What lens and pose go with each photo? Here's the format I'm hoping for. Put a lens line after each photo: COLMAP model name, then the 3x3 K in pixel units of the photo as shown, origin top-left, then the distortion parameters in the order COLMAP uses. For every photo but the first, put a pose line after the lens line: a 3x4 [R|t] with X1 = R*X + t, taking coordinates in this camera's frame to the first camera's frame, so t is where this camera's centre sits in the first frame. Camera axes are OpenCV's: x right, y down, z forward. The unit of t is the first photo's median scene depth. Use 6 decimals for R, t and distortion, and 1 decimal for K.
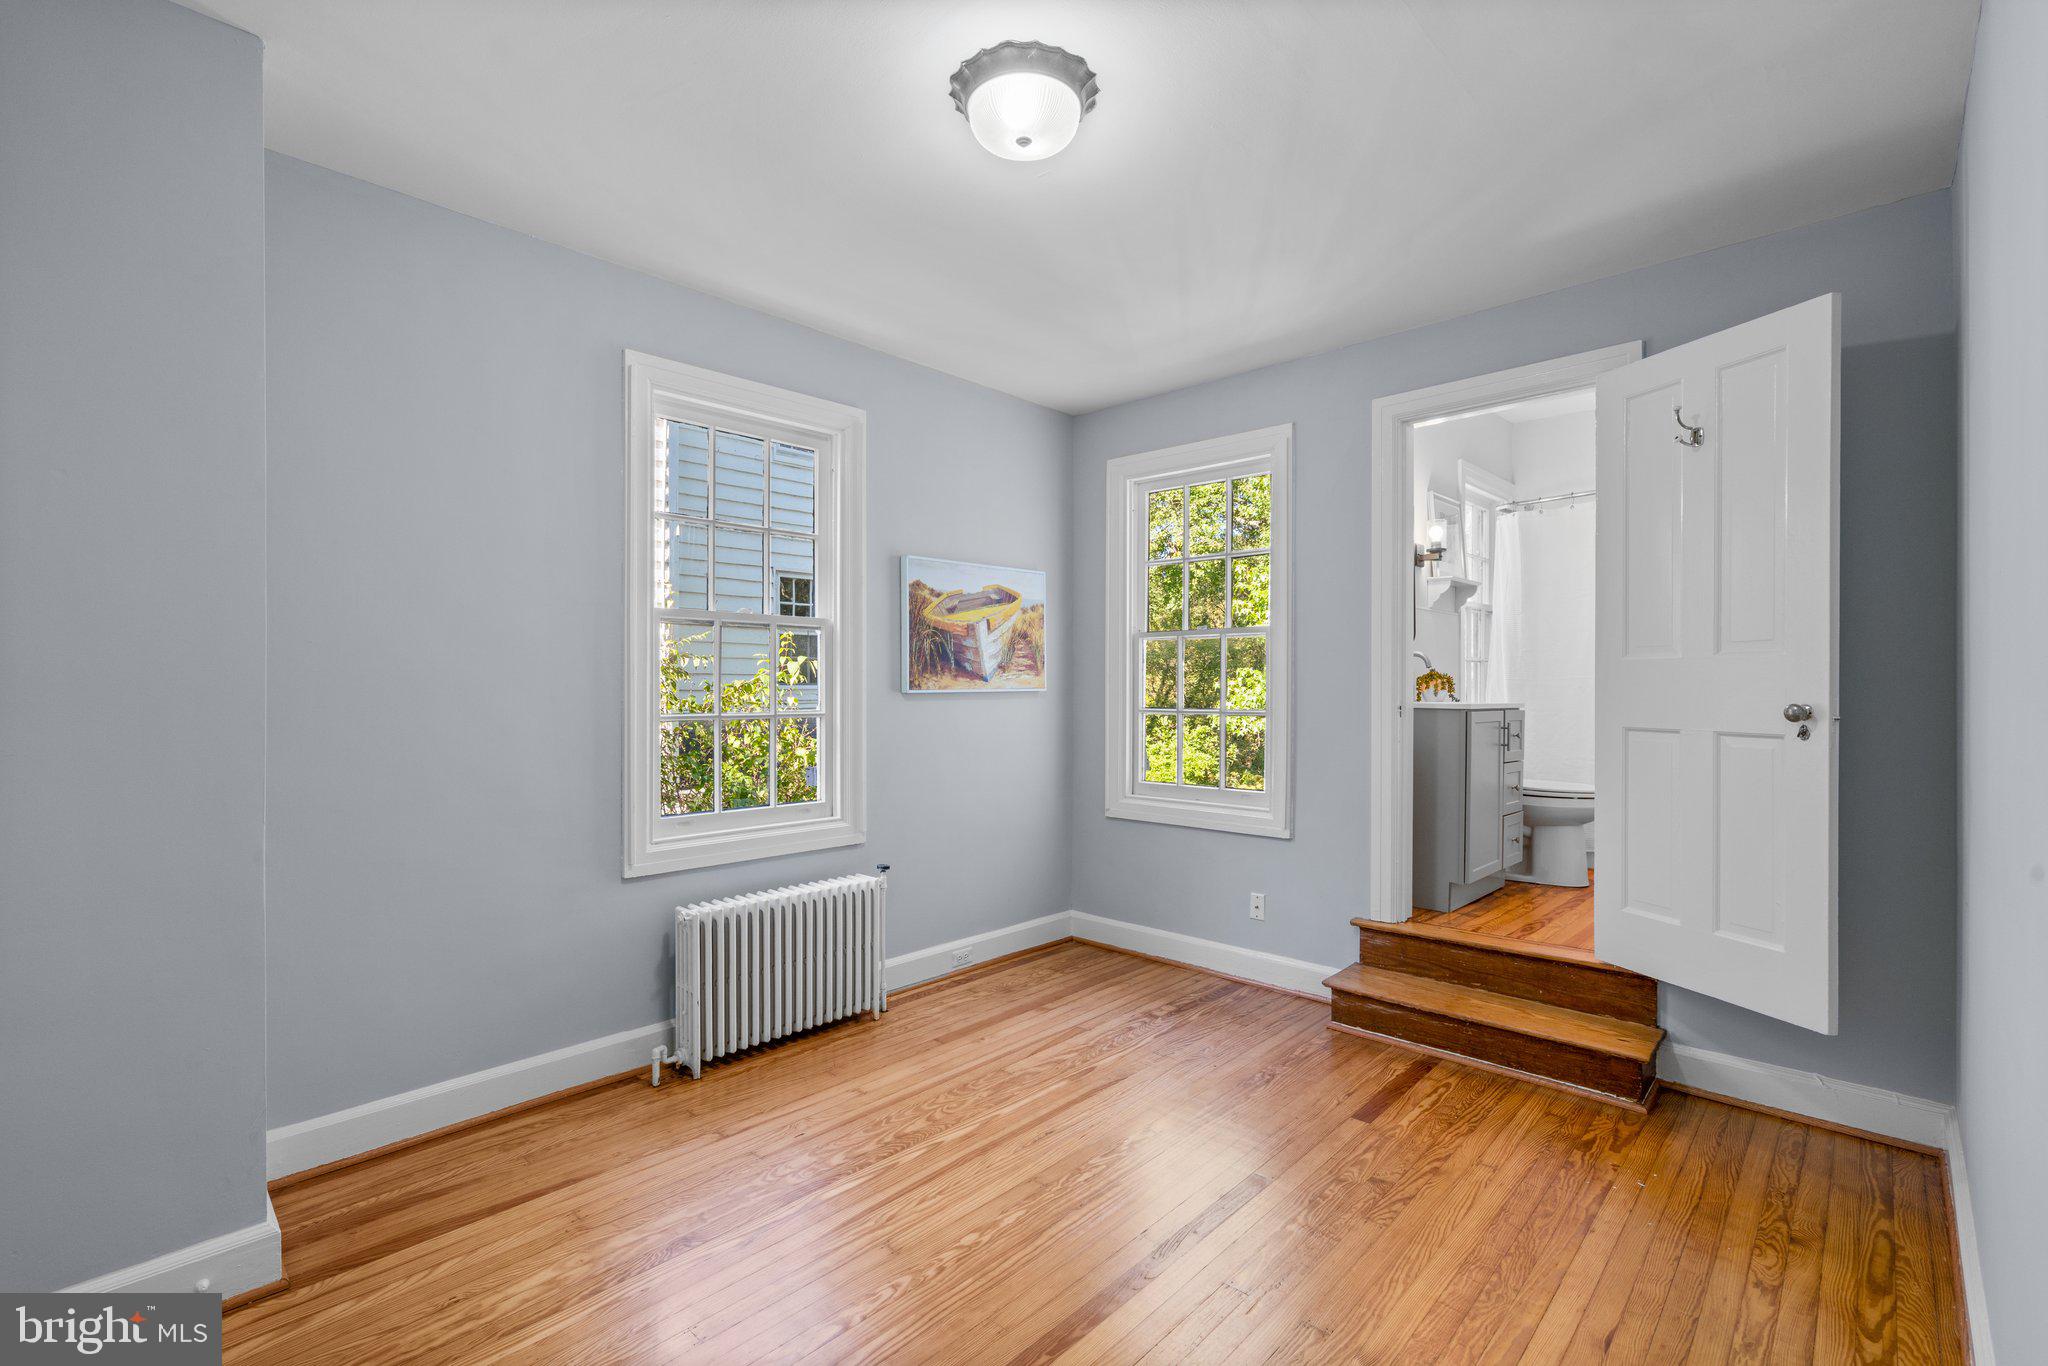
lens RADIAL K [[923.9, 0, 1021.3], [0, 923.9, 687.0], [0, 0, 1]] dist [-0.017385, 0.006584]
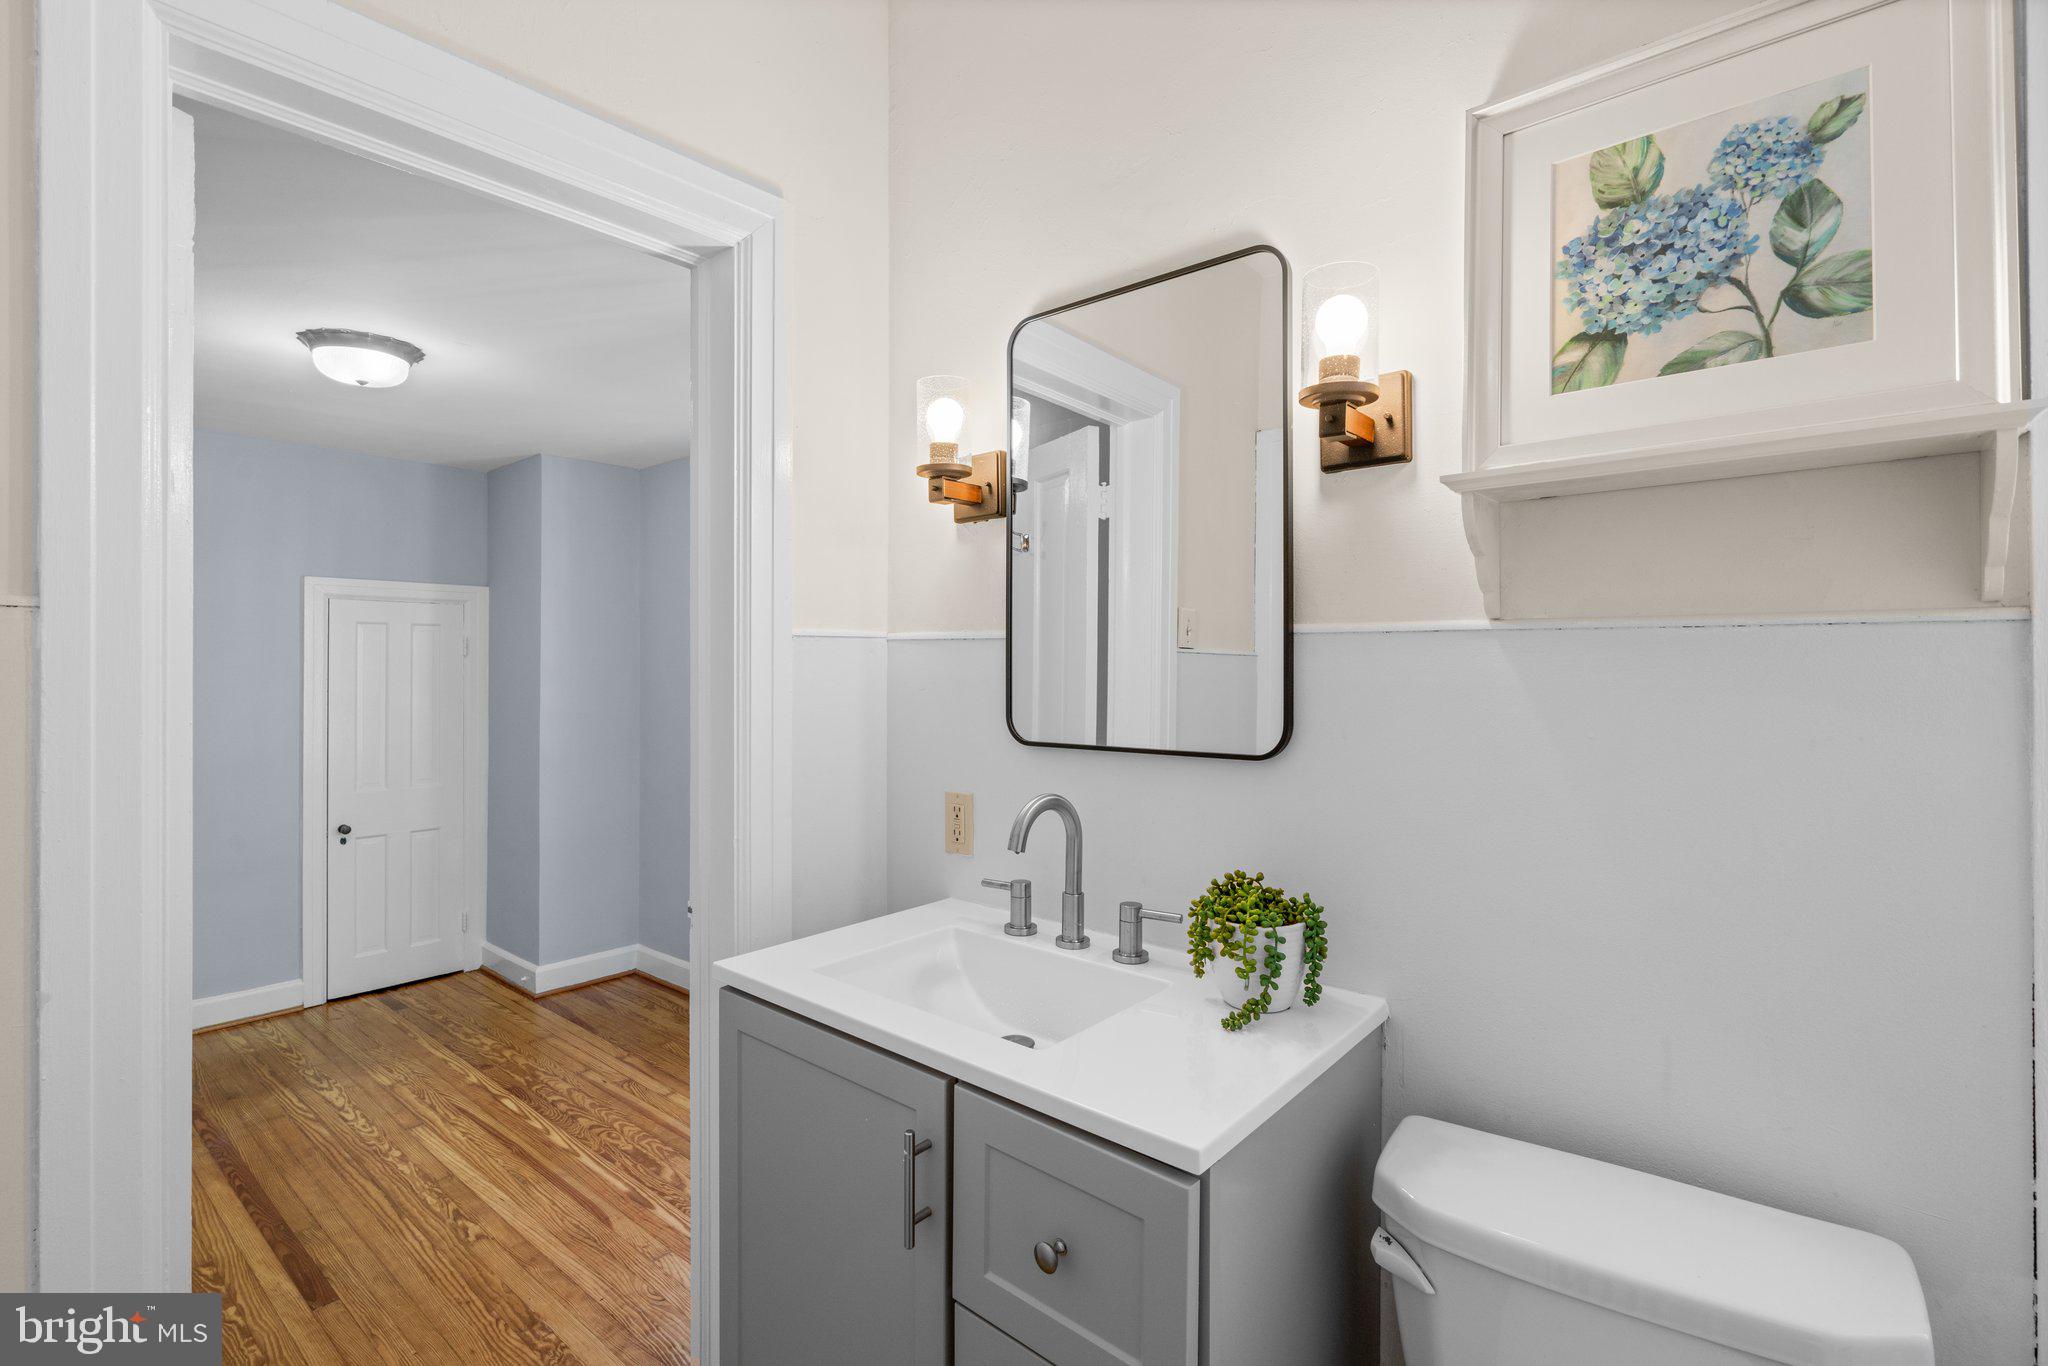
lens RADIAL K [[950.3, 0, 1015.7], [0, 950.3, 654.9], [0, 0, 1]] dist [-0.000782, 0.000009]
pose [[0.041378, -0.011708, -0.999075, 0.931478], [-0.002617, 0.999927, -0.011826, -0.098853], [0.999140, 0.003103, 0.041344, 1.209313]]
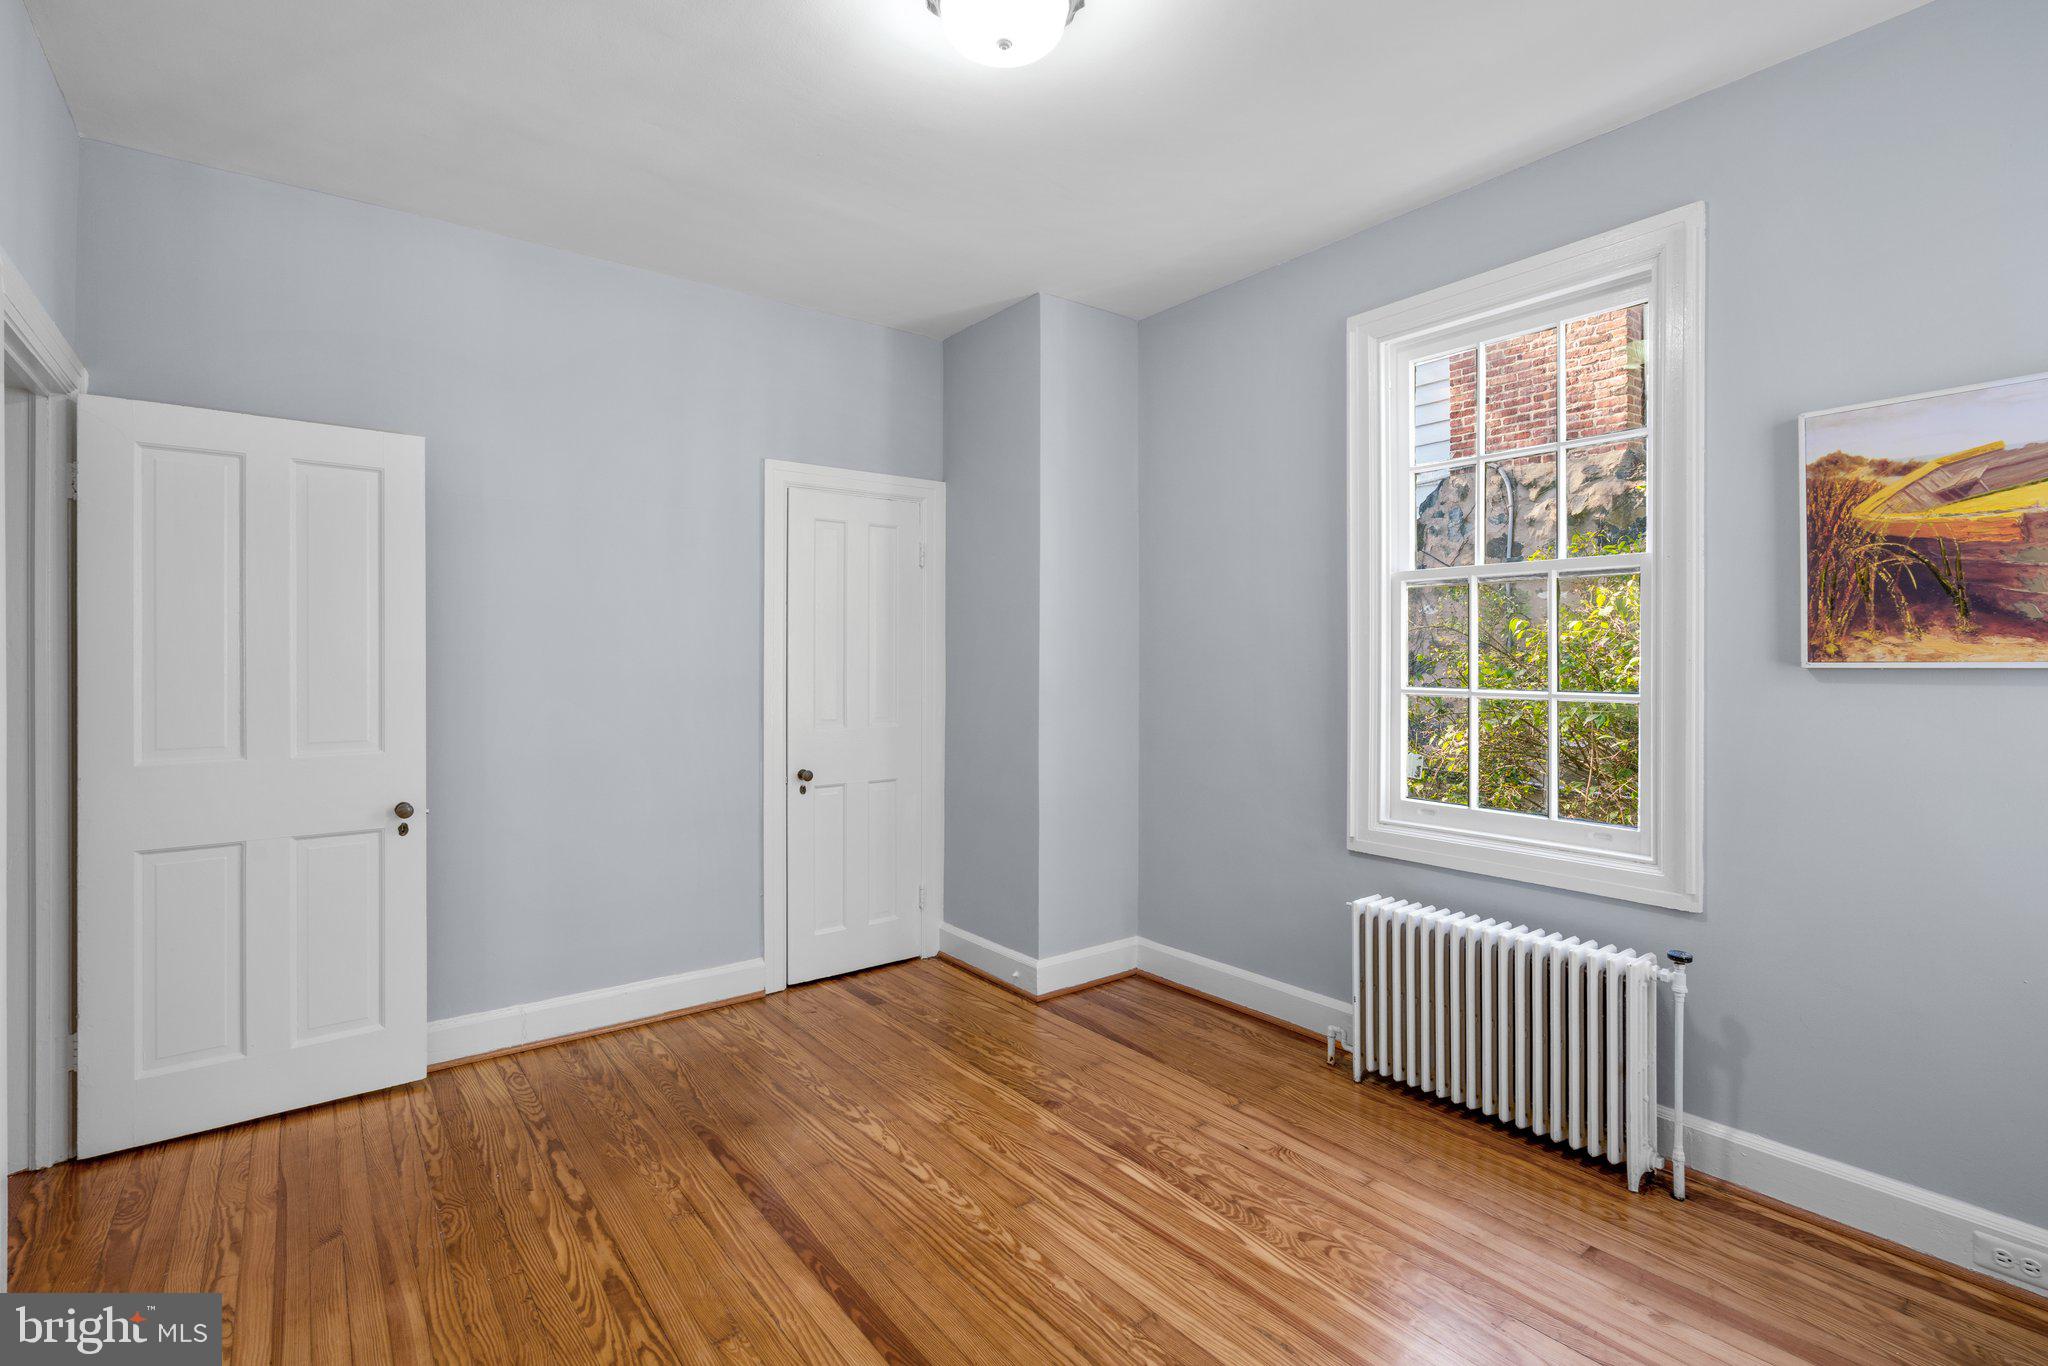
lens RADIAL K [[935.8, 0, 1026.0], [0, 935.8, 652.3], [0, 0, 1]] dist [-0.016672, 0.006639]
pose [[-0.157880, -0.006659, -0.987436, 0.555521], [-0.001722, 0.999978, -0.006468, 0.001848], [0.987457, 0.000680, -0.157888, 0.728426]]
